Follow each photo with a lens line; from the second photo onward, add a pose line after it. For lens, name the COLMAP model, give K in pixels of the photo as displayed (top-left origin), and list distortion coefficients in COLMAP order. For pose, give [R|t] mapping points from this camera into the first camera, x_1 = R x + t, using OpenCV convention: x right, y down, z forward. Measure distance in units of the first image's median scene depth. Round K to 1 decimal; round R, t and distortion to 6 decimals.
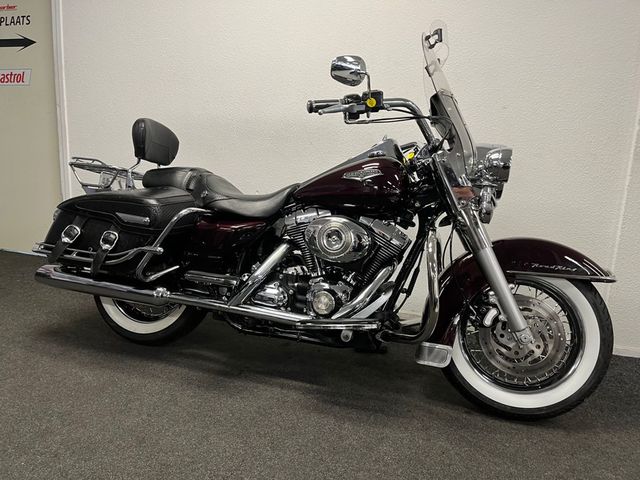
lens RADIAL K [[483.9, 0, 320.1], [0, 483.9, 239.6], [0, 0, 1]] dist [0.026168, -0.001643]
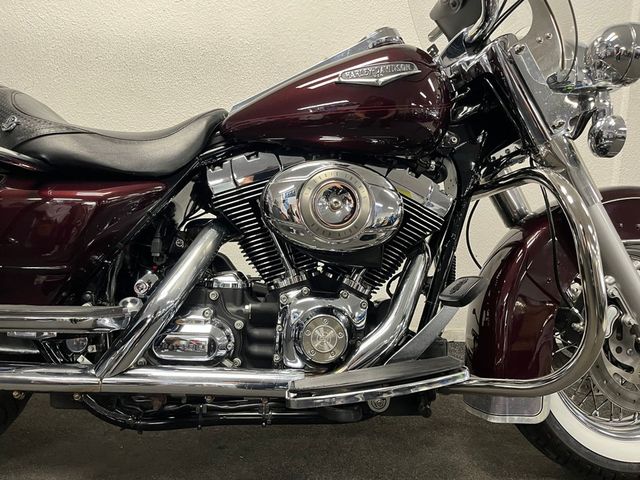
lens RADIAL K [[483.9, 0, 320.0], [0, 483.9, 240.9], [0, 0, 1]] dist [0.026168, -0.001643]
pose [[0.915067, -0.070521, 0.397089, -0.171745], [0.078621, 0.996896, -0.004134, 0.033529], [-0.395565, 0.035002, 0.917771, 0.523890]]
